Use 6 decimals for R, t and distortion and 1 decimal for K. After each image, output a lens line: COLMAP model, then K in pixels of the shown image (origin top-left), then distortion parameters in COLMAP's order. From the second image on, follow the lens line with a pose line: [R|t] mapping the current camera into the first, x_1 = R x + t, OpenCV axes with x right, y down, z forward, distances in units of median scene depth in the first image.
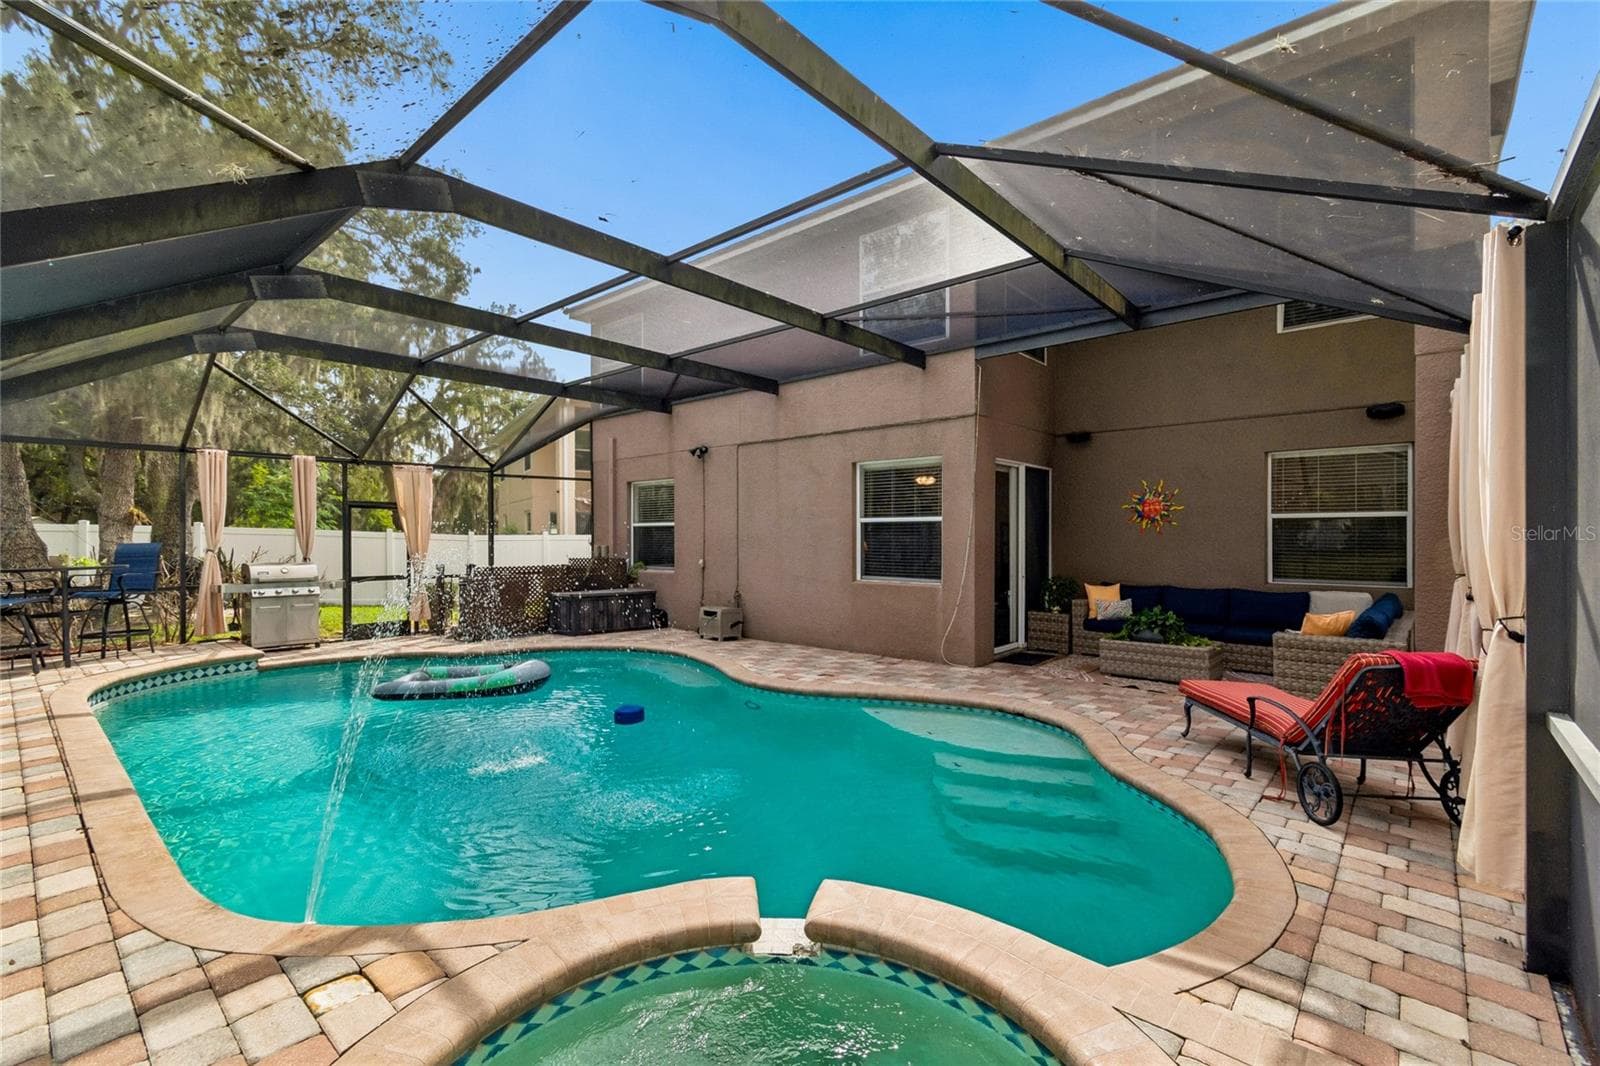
lens RADIAL K [[715.6, 0, 799.8], [0, 715.6, 534.5], [0, 0, 1]] dist [-0.004406, 0.000116]
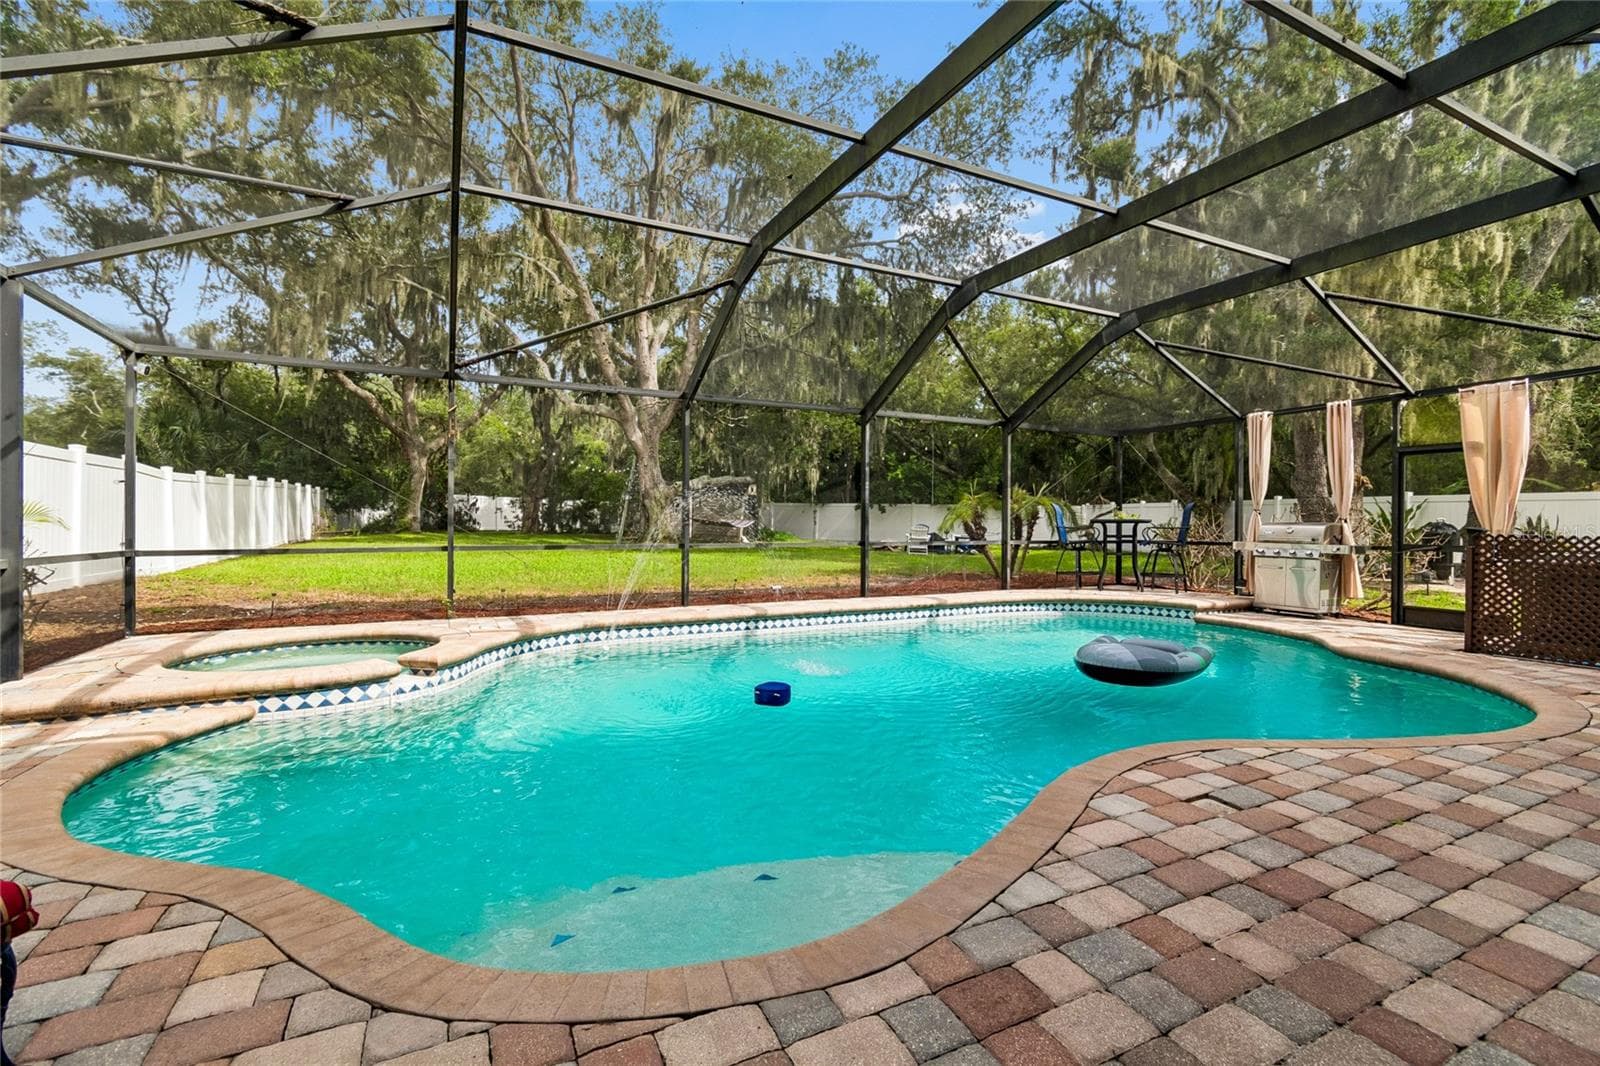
lens RADIAL K [[715.6, 0, 802.6], [0, 715.6, 524.2], [0, 0, 1]] dist [-0.004406, 0.000116]
pose [[-0.362370, 0.003574, -0.932027, 0.464607], [-0.003836, 0.999978, 0.005326, 0.051436], [0.932026, 0.005505, -0.362349, 0.936454]]
